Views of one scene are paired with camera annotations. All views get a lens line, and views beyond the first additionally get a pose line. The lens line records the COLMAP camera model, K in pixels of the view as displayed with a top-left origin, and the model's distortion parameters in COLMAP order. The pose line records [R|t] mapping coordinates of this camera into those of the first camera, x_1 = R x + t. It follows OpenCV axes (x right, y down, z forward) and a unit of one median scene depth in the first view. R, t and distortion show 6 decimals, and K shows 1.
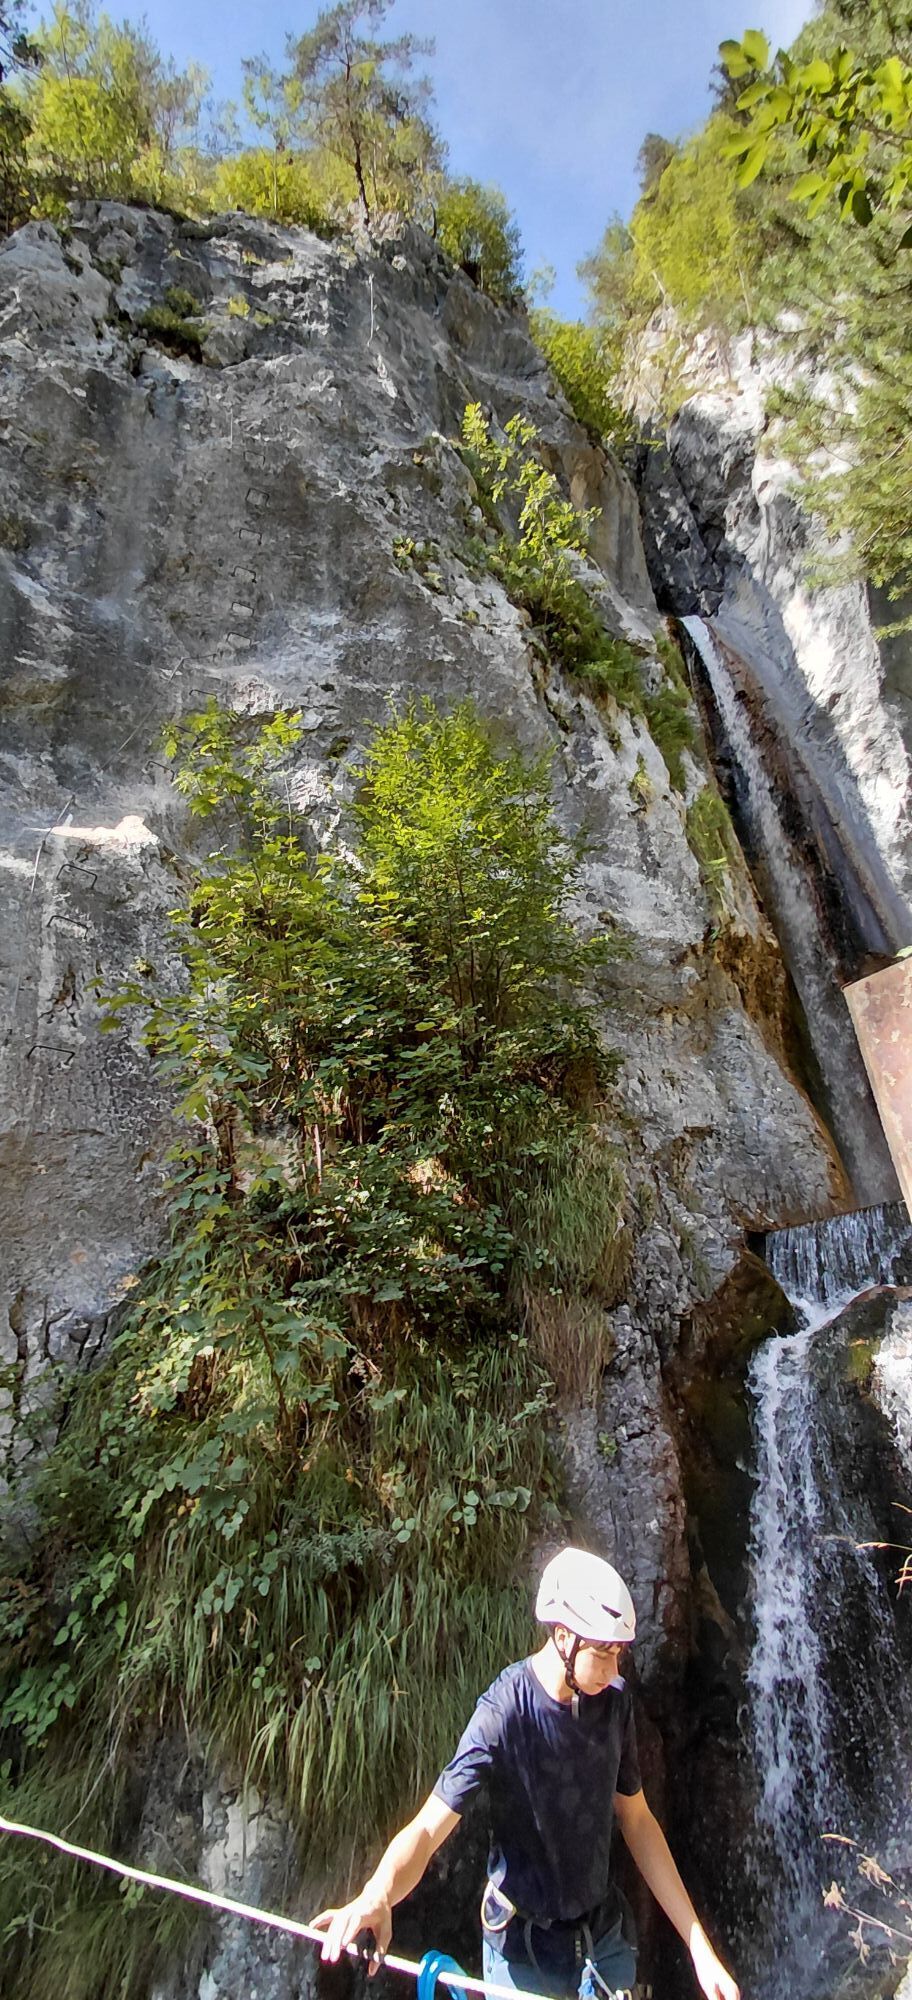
lens RADIAL K [[926.7, 0, 464.8], [0, 926.7, 997.2], [0, 0, 1]] dist [0.000020, 0.001497]
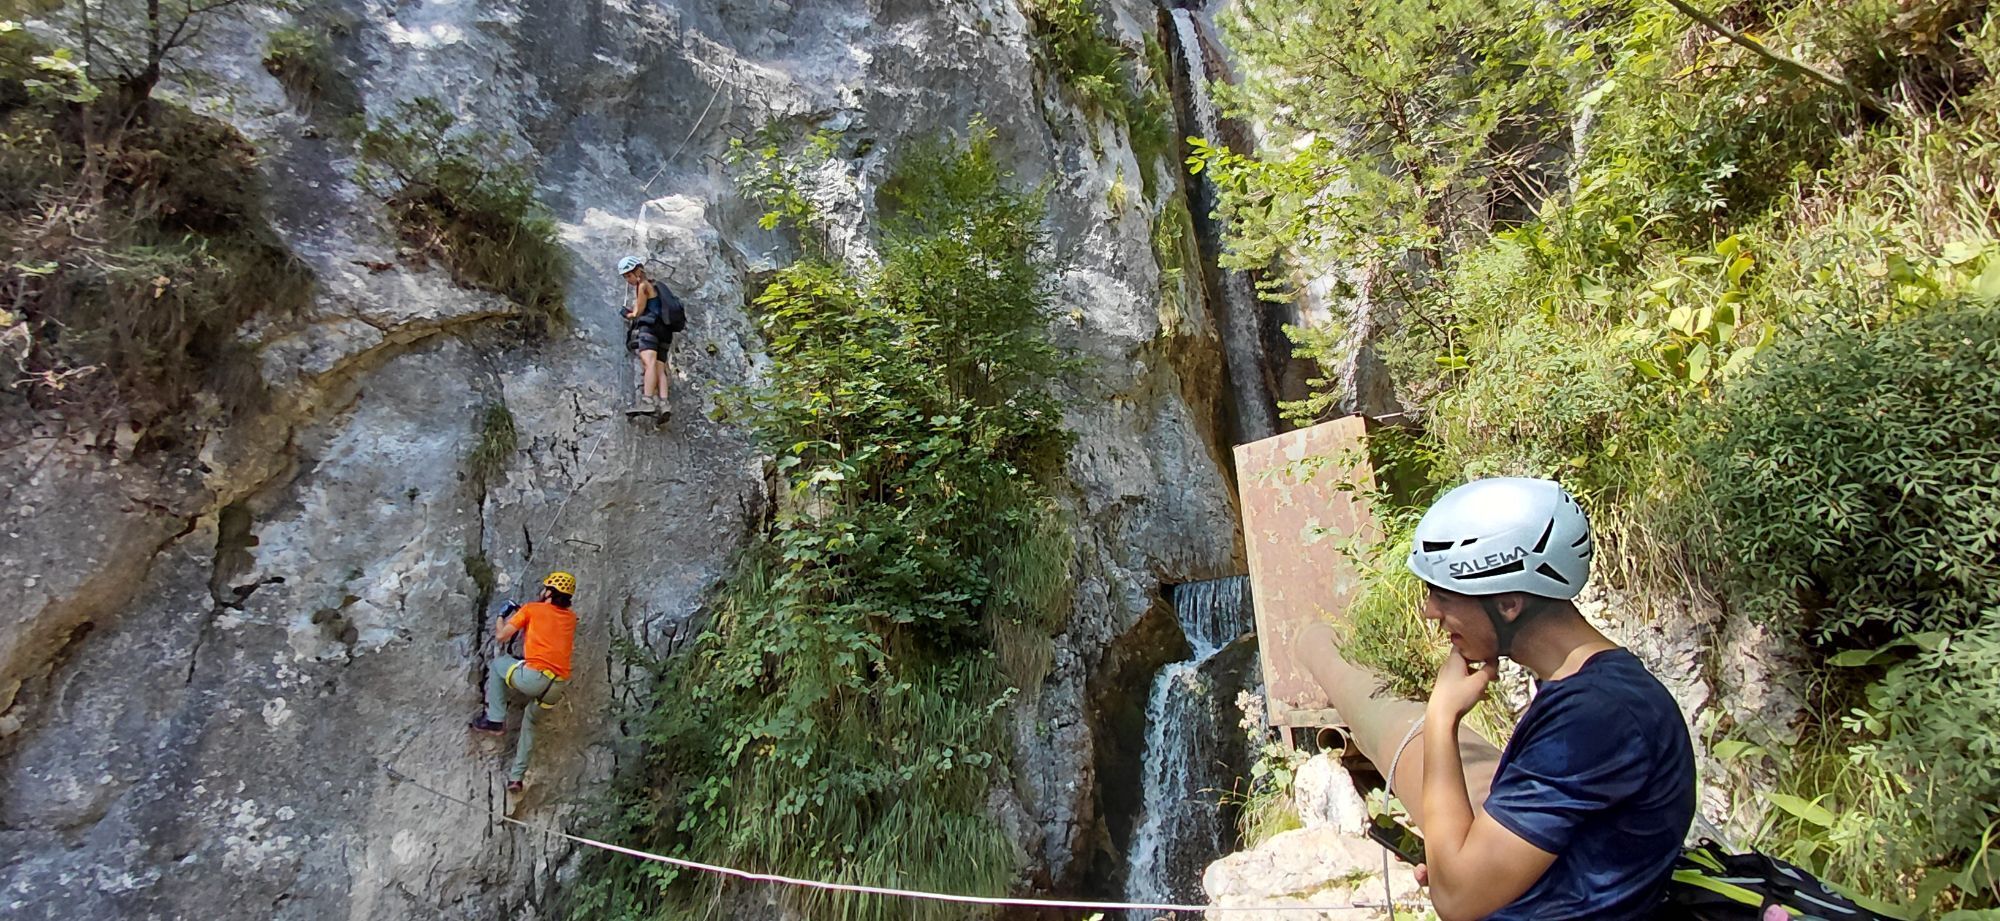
lens RADIAL K [[933.7, 0, 997.6], [0, 933.7, 421.0], [0, 0, 1]] dist [0.002910, -0.000264]
pose [[0.991997, 0.083795, 0.094450, -0.051567], [-0.093732, 0.989916, 0.106209, -0.072434], [-0.084598, -0.114212, 0.989848, -0.198621]]
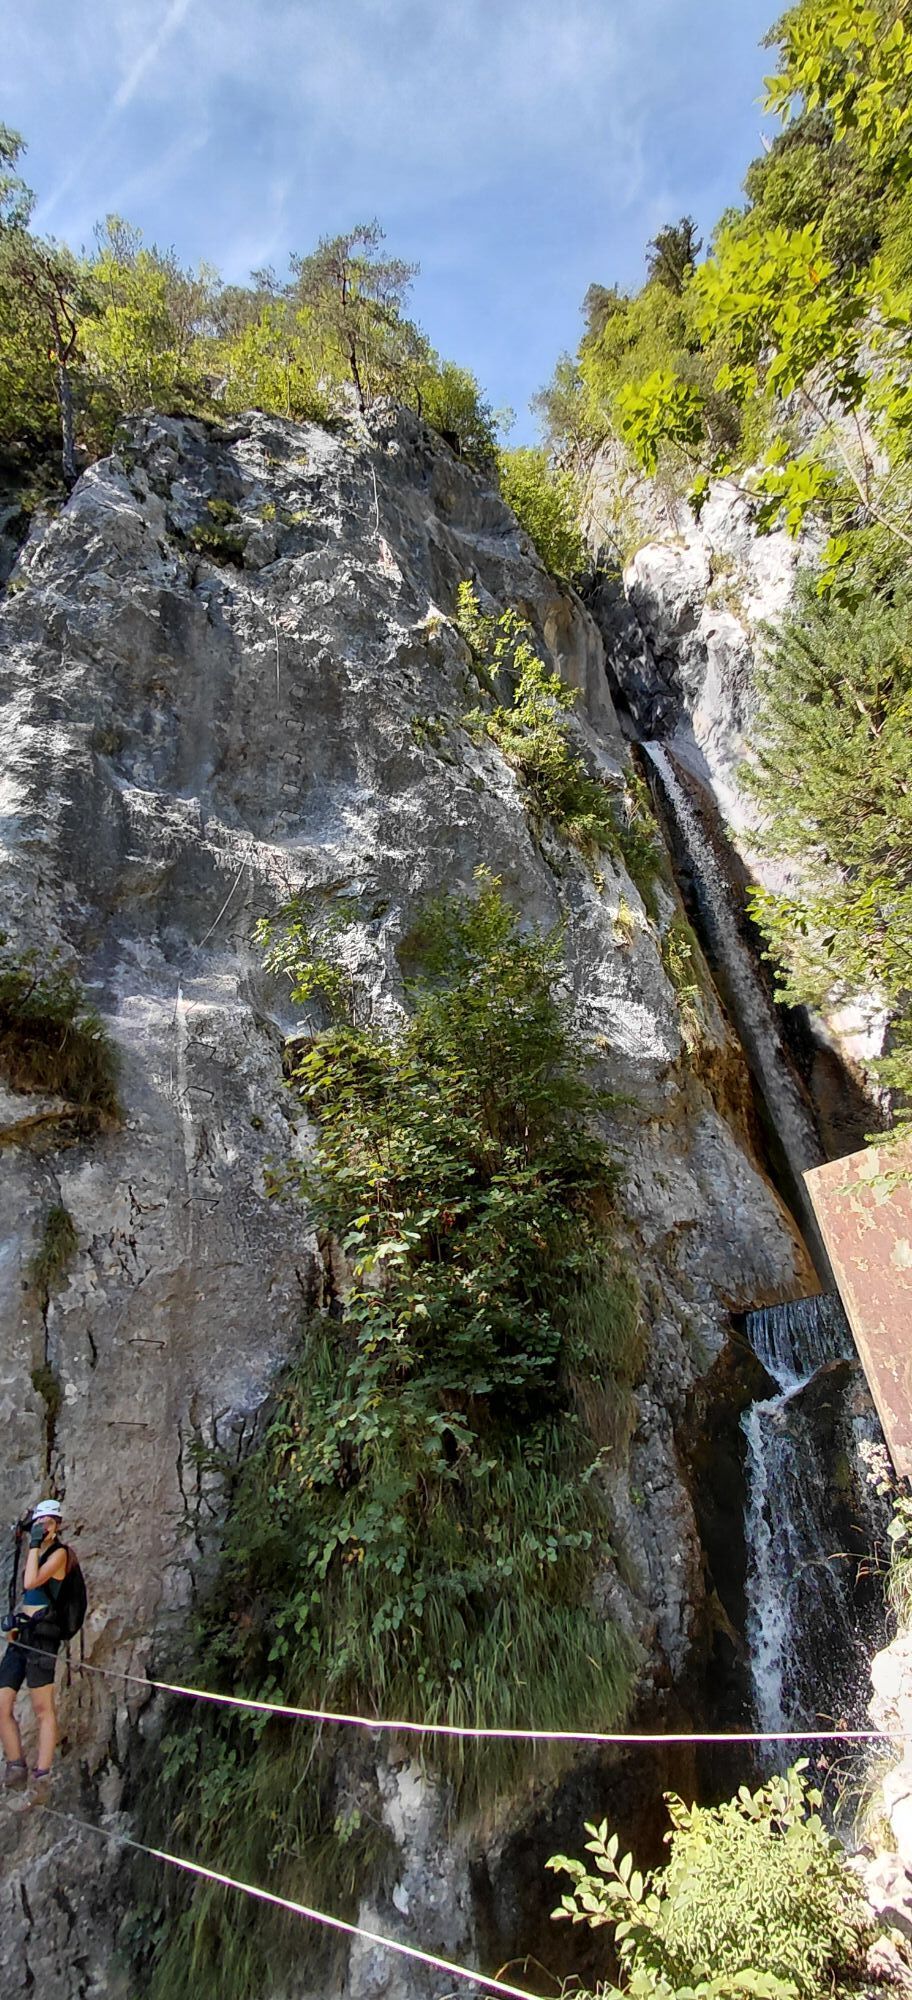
lens RADIAL K [[926.7, 0, 471.1], [0, 926.7, 987.3], [0, 0, 1]] dist [0.000020, 0.001497]
pose [[0.998448, -0.015552, 0.053476, -0.082267], [0.018868, 0.997893, -0.062070, -0.091179], [-0.052398, 0.062982, 0.996638, -0.194784]]
